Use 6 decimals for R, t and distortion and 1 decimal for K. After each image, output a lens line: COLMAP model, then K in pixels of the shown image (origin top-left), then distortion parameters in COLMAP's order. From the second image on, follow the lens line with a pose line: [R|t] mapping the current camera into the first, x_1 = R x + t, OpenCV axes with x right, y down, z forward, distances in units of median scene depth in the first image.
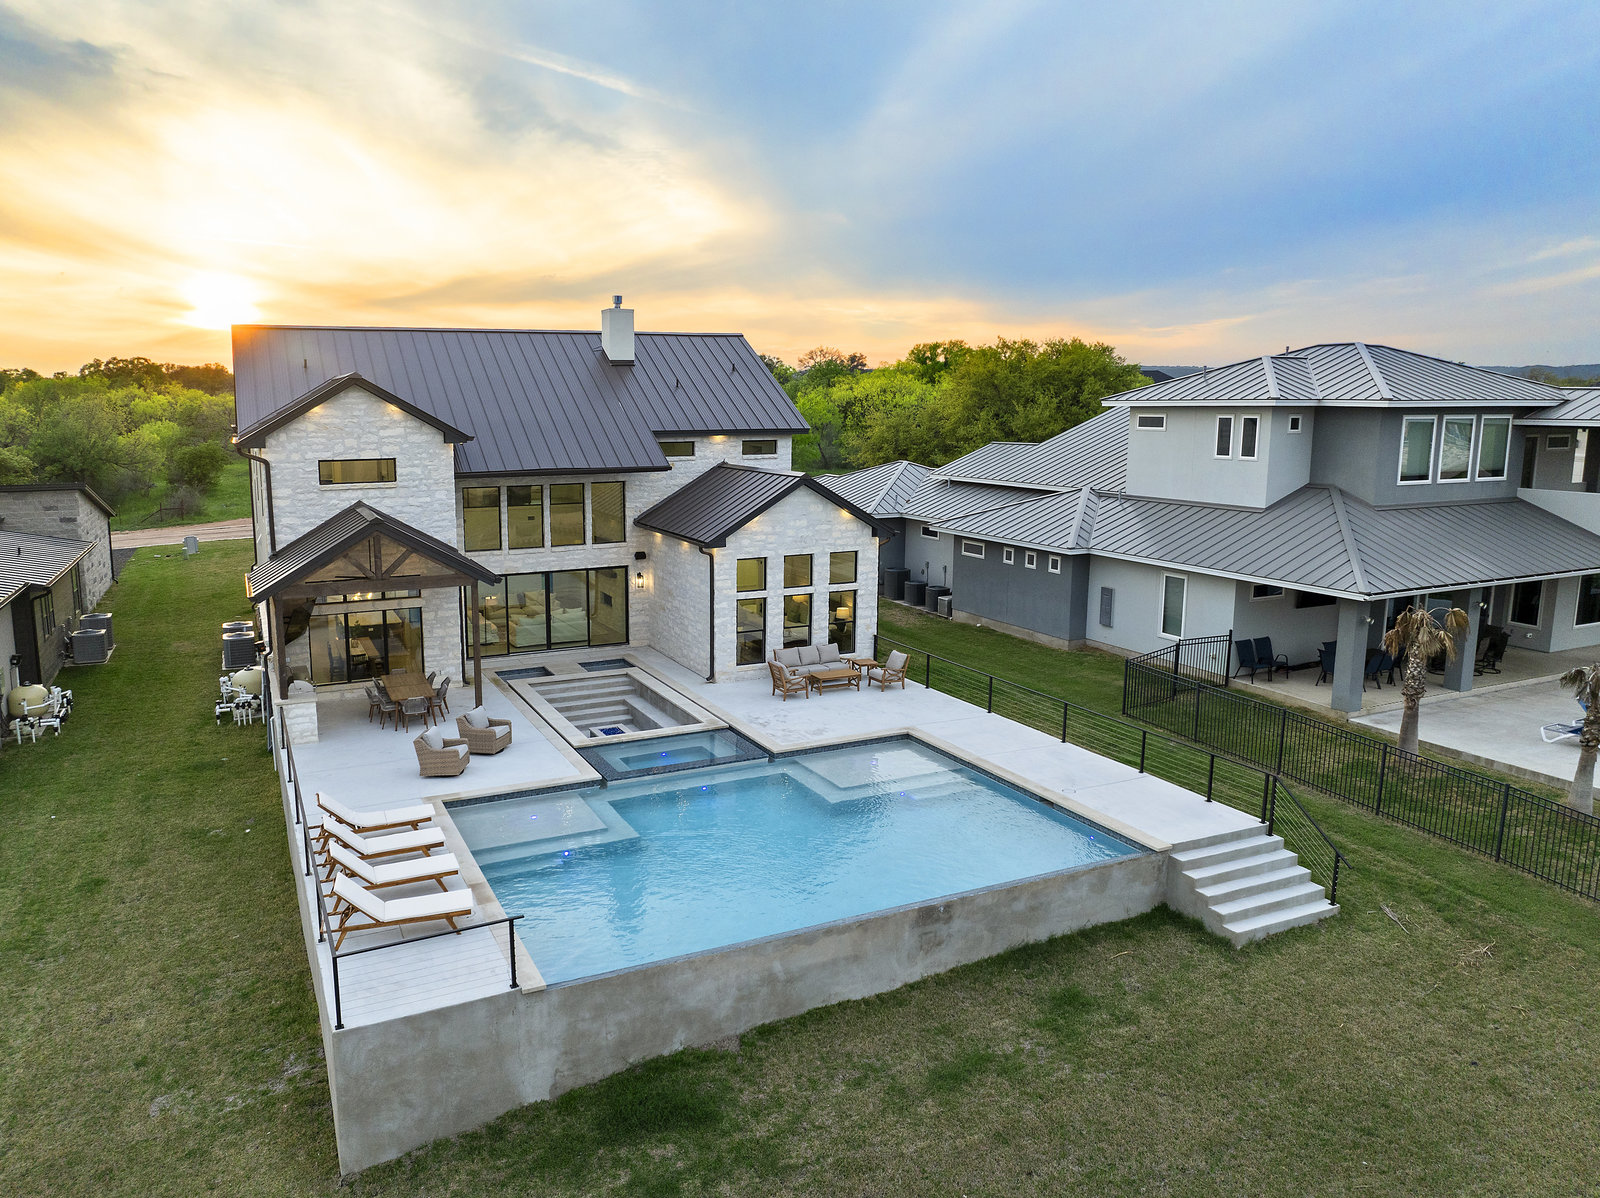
lens RADIAL K [[1149.2, 0, 767.8], [0, 1149.2, 584.8], [0, 0, 1]] dist [-0.026648, -0.001211]
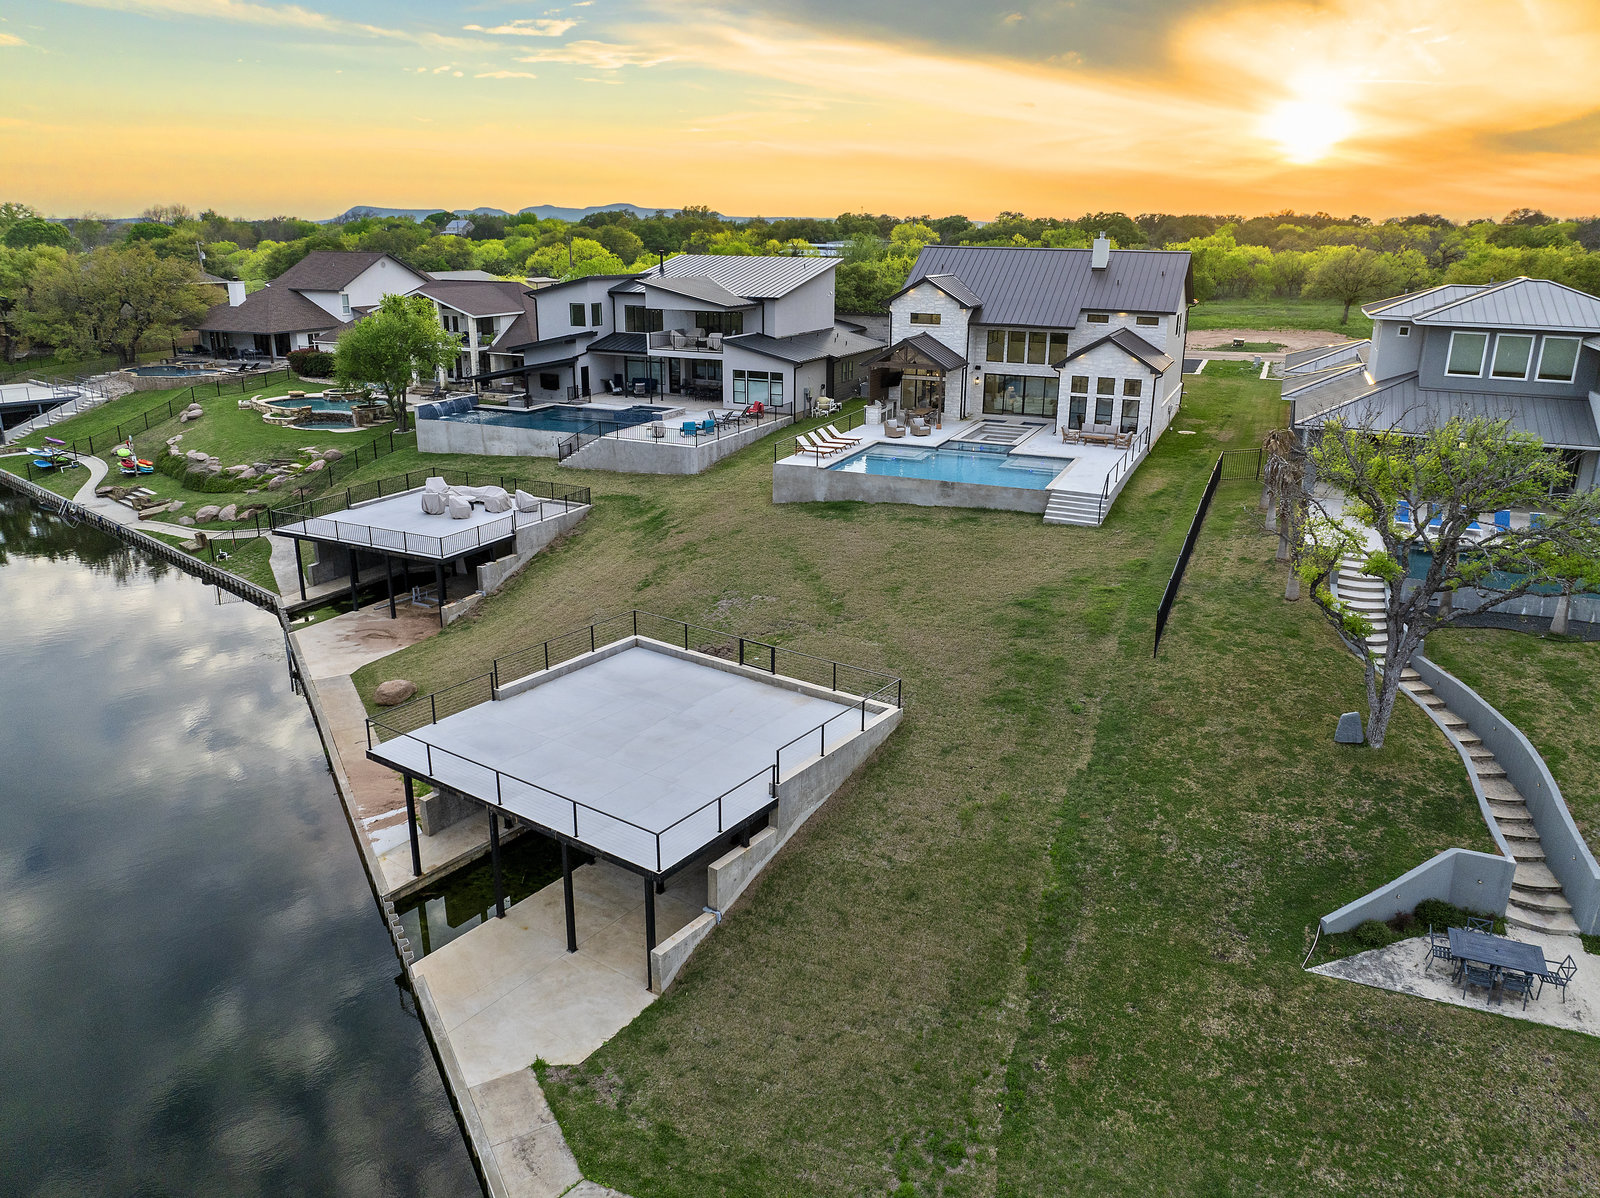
lens RADIAL K [[1124.3, 0, 823.9], [0, 1124.3, 604.2], [0, 0, 1]] dist [-0.032000, -0.004225]
pose [[0.681683, 0.244461, -0.689599, 1.333207], [-0.133632, 0.968275, 0.211153, 0.010448], [0.719340, -0.051787, 0.692725, -0.837128]]
